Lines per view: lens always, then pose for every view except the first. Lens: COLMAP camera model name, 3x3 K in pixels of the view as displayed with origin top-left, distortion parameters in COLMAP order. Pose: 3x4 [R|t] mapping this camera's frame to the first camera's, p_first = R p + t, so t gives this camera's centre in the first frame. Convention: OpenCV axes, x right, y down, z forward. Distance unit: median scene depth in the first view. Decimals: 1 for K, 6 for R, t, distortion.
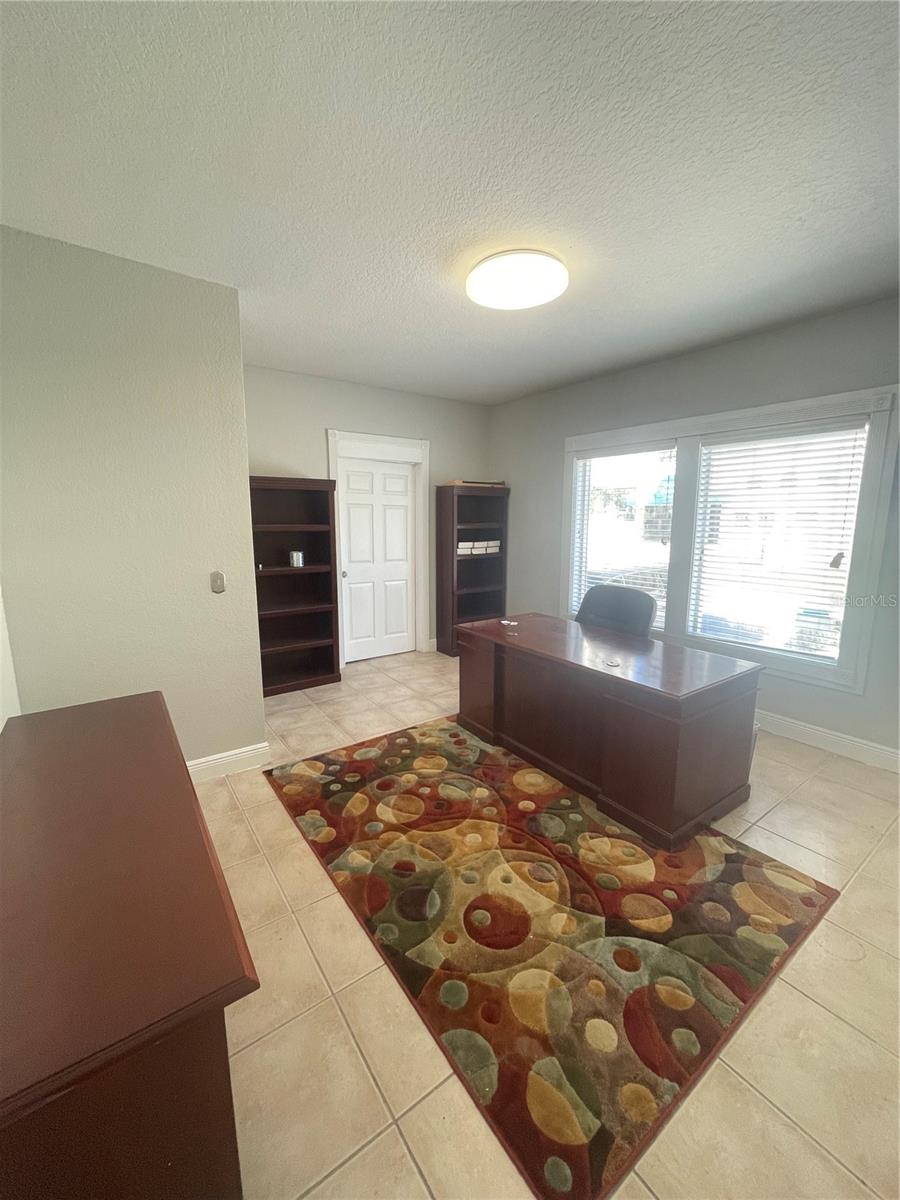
lens RADIAL K [[488.9, 0, 449.4], [0, 488.9, 602.1], [0, 0, 1]] dist [0.002315, 0.000278]
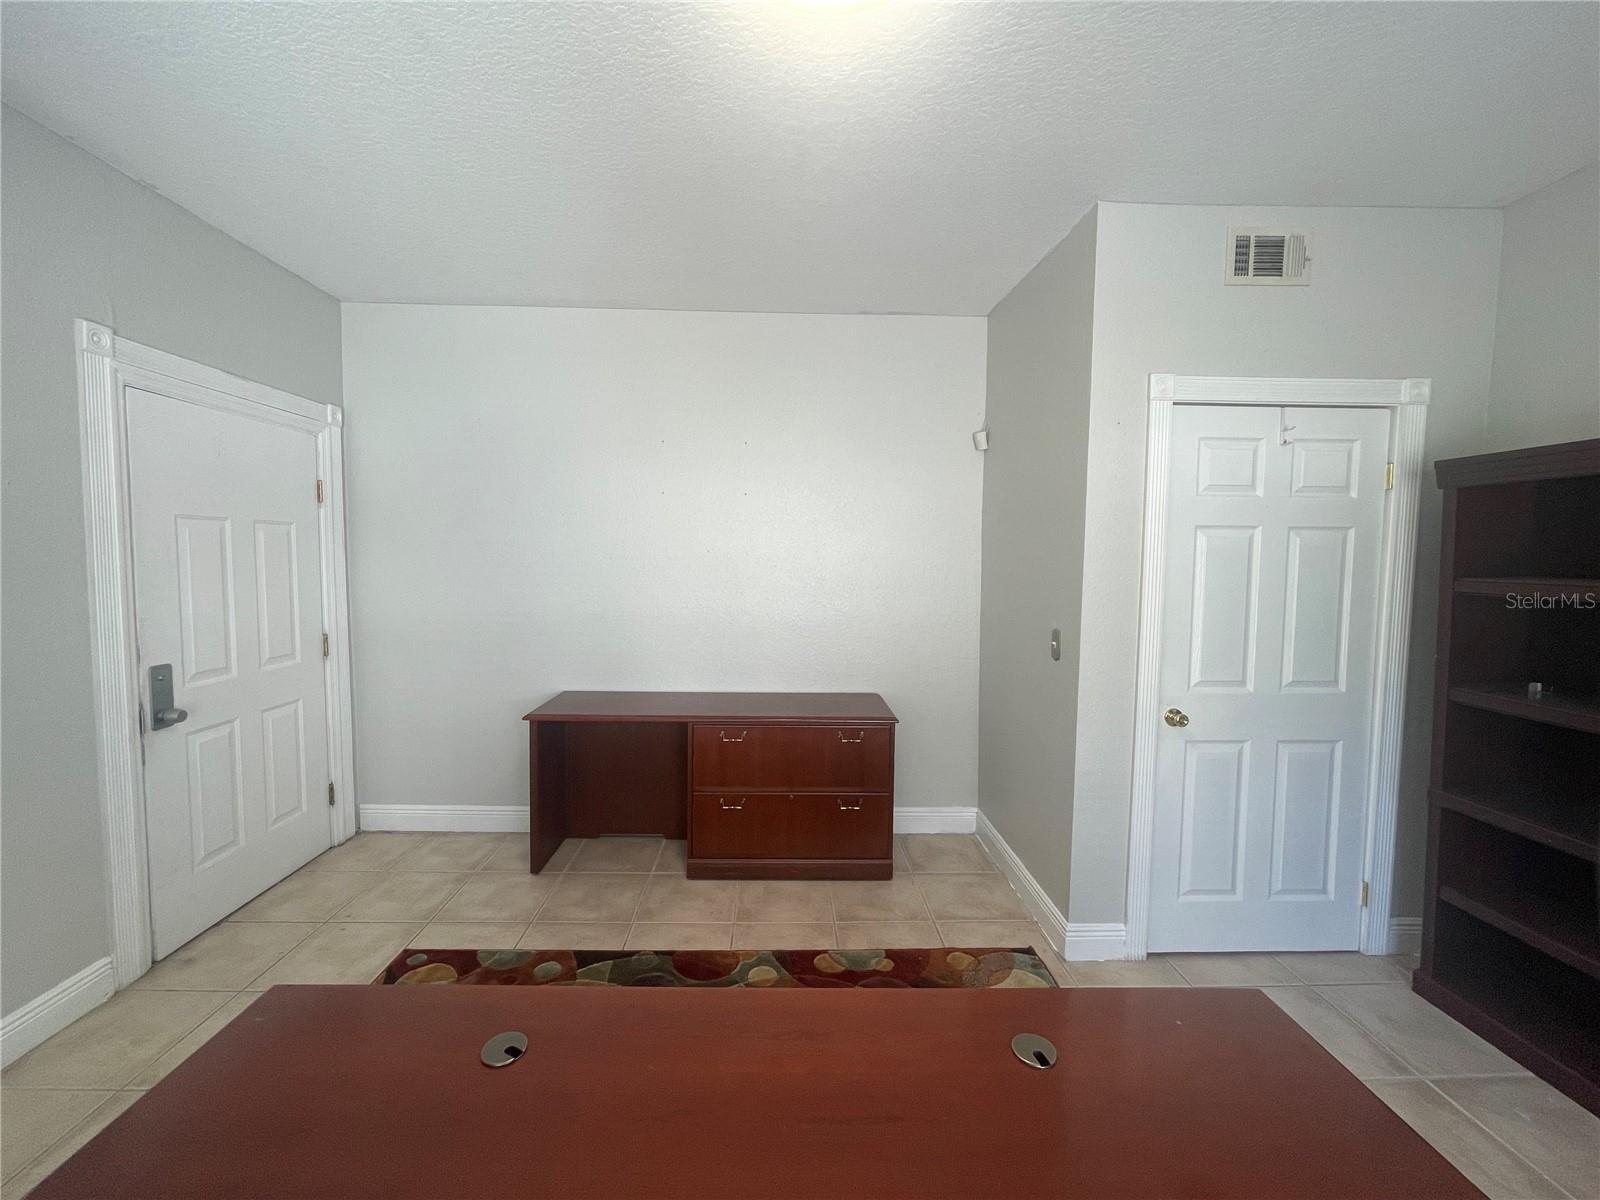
lens RADIAL K [[651.8, 0, 798.1], [0, 651.8, 592.8], [0, 0, 1]] dist [0.002315, 0.000278]
pose [[-0.561449, 0.048876, -0.826067, 0.433620], [-0.150302, 0.975627, 0.159880, -0.180226], [0.813747, 0.213924, -0.540419, 1.031040]]
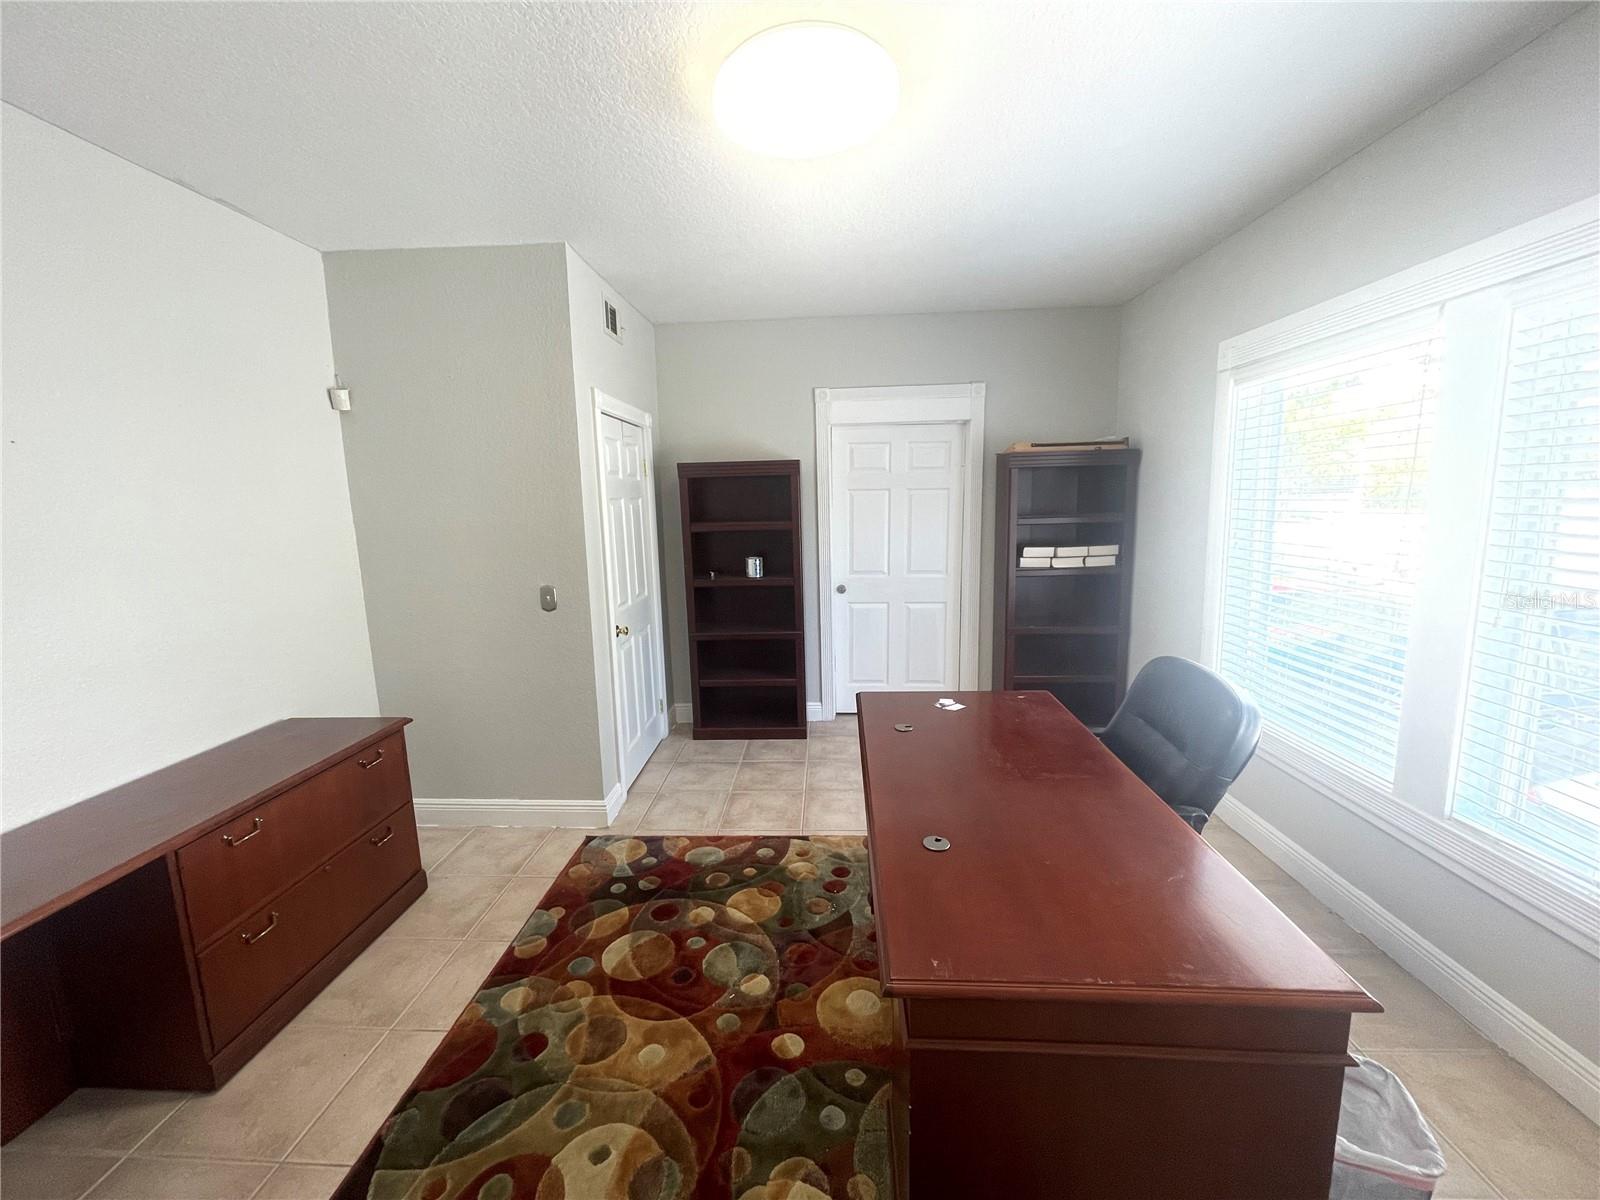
lens RADIAL K [[651.8, 0, 780.0], [0, 651.8, 594.2], [0, 0, 1]] dist [0.002315, 0.000278]
pose [[0.771075, 0.072272, -0.632629, 0.473891], [-0.082793, 0.996483, 0.012928, -0.082698], [0.631338, 0.042408, 0.774347, 0.328084]]
